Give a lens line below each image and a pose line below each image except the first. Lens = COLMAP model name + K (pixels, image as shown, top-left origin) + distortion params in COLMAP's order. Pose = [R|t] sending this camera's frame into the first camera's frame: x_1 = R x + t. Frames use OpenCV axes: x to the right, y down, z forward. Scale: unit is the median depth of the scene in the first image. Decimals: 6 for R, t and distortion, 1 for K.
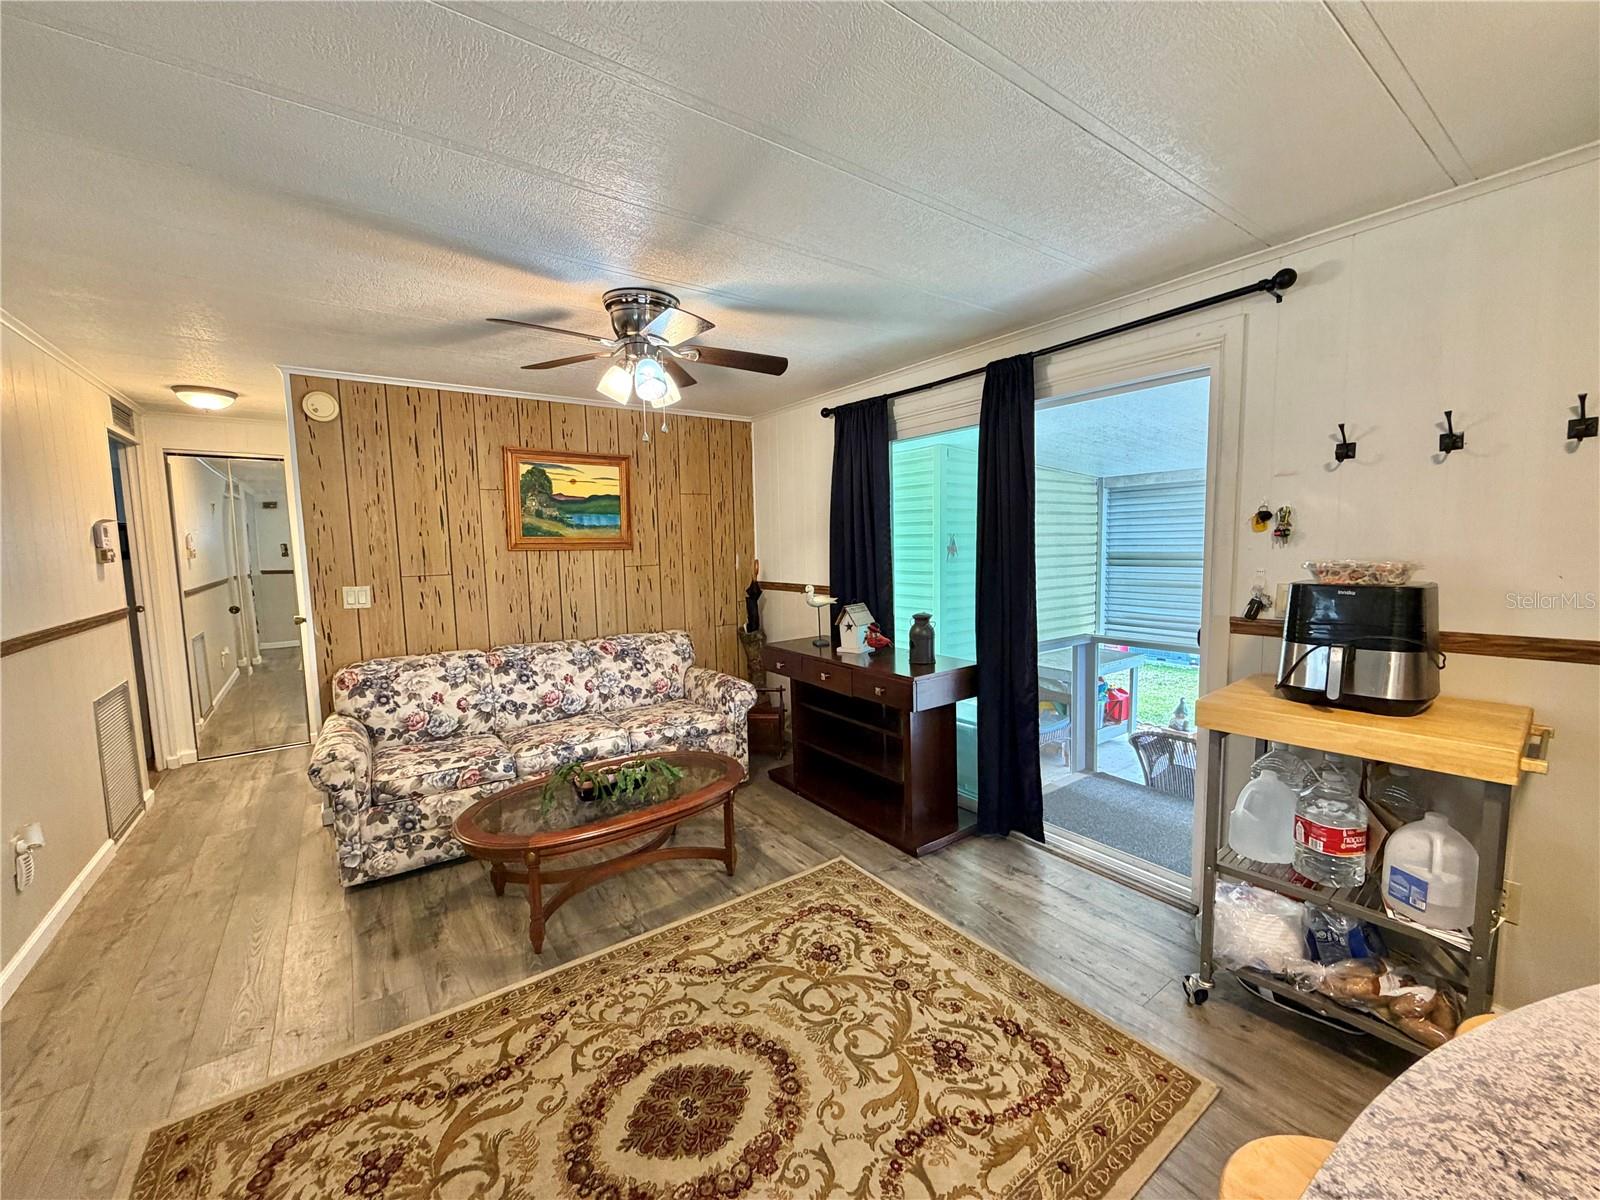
lens RADIAL K [[636.8, 0, 798.1], [0, 636.8, 601.4], [0, 0, 1]] dist [-0.000521, -0.000552]
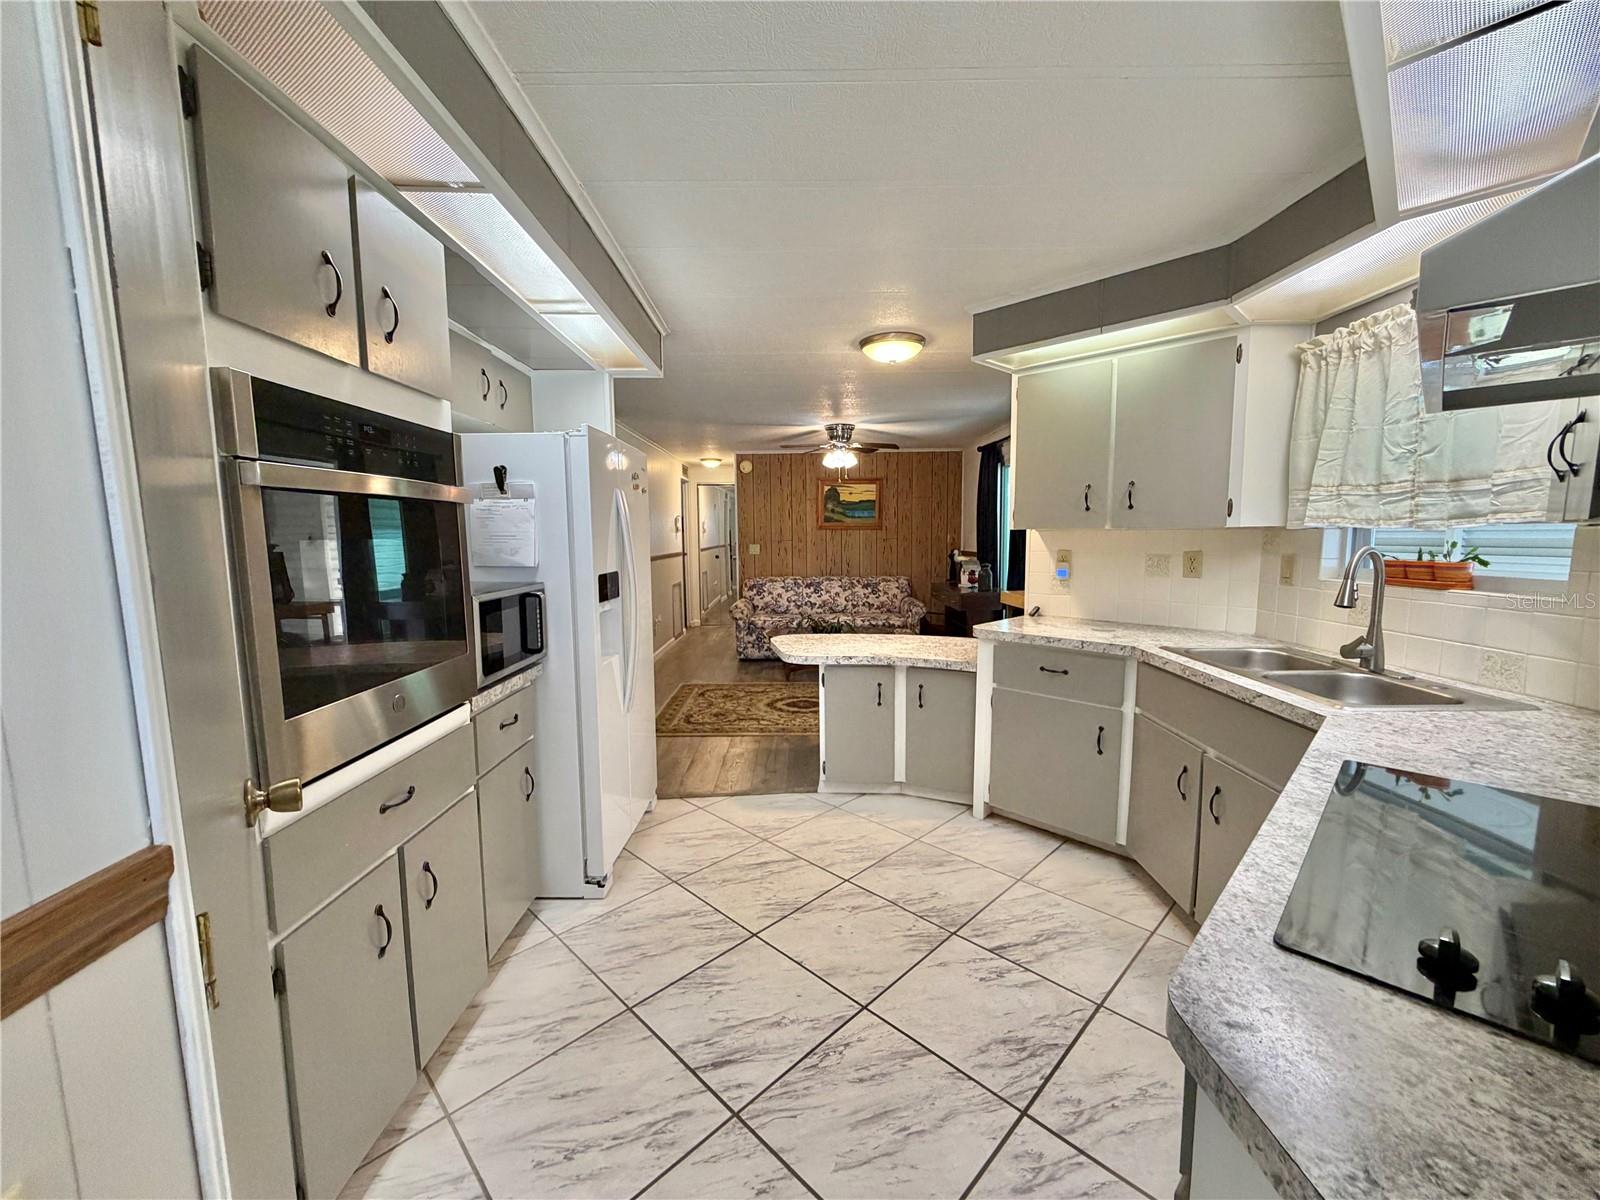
lens RADIAL K [[636.8, 0, 798.1], [0, 636.8, 601.4], [0, 0, 1]] dist [-0.000521, -0.000552]
pose [[0.811505, 0.072546, -0.579825, 0.715438], [-0.060746, 0.997361, 0.039770, 0.074535], [0.581180, 0.002948, 0.813770, -0.709577]]
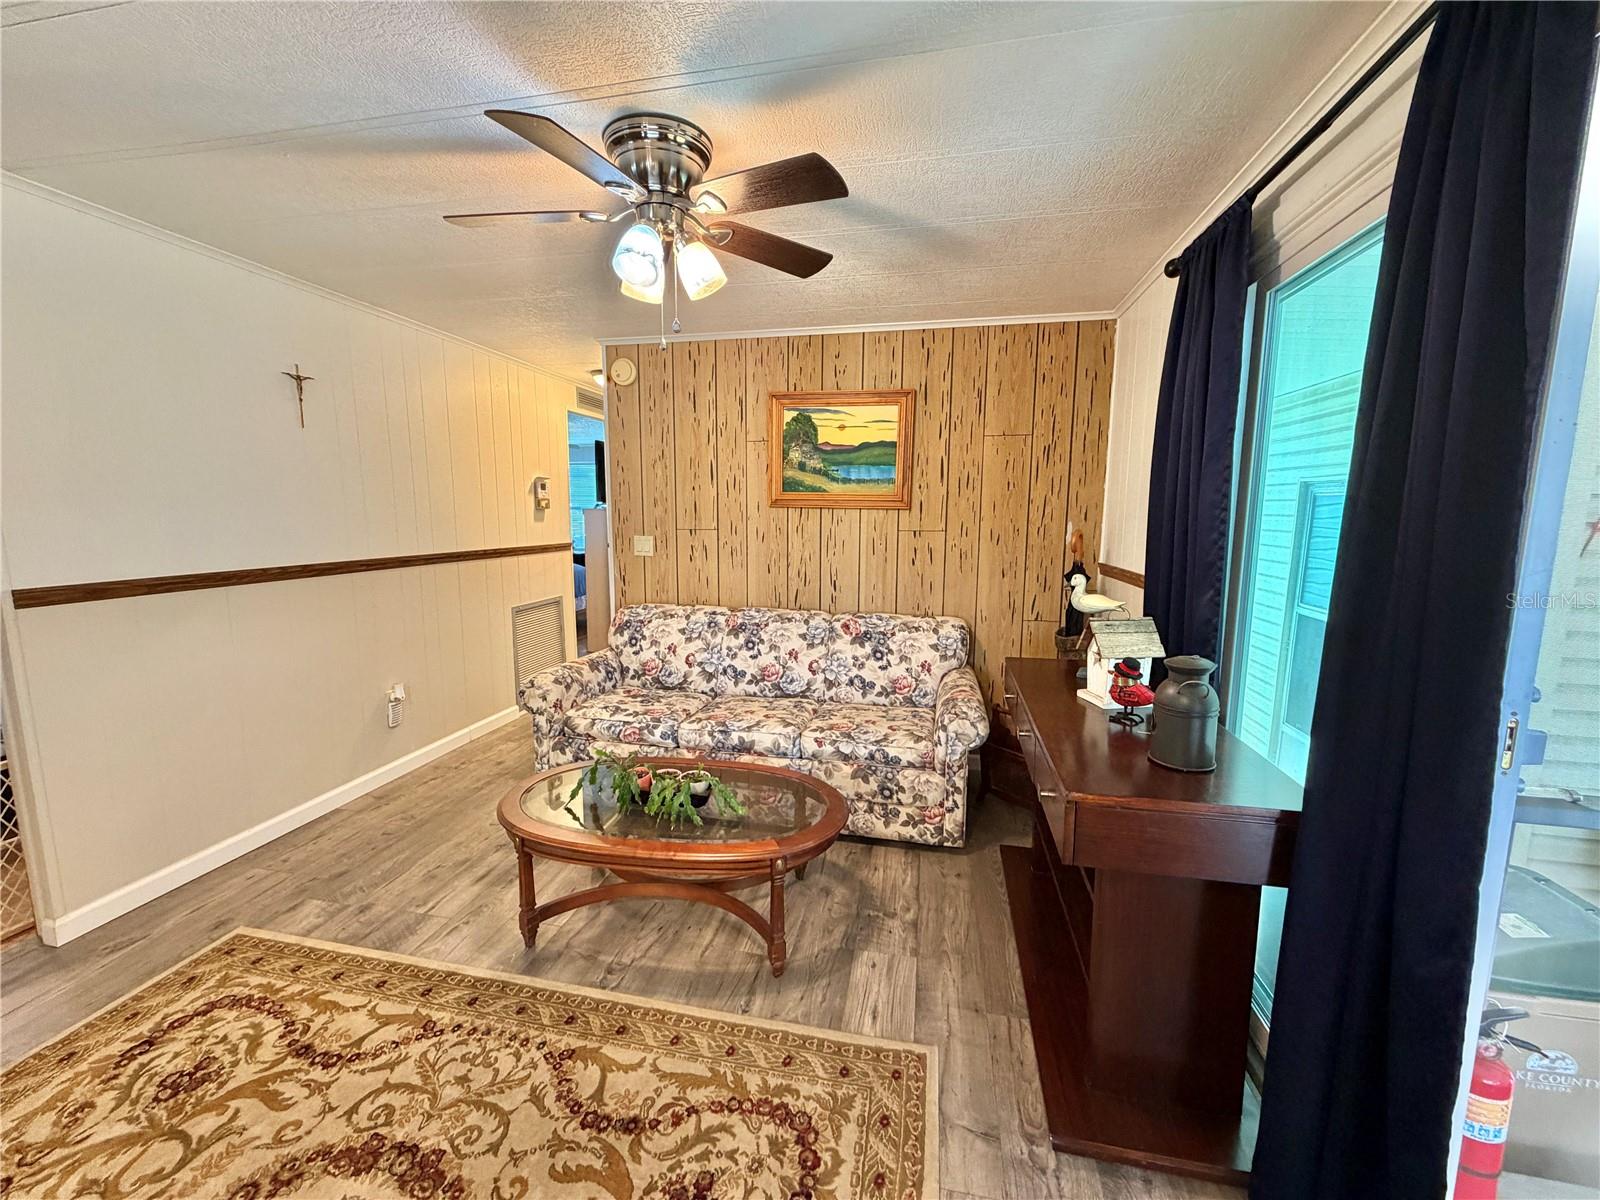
lens RADIAL K [[636.8, 0, 798.1], [0, 636.8, 601.4], [0, 0, 1]] dist [-0.000521, -0.000552]
pose [[0.675701, 0.126654, -0.726214, 0.281925], [-0.089099, 0.991940, 0.090096, -0.031748], [0.731771, 0.003827, 0.681540, 0.416806]]
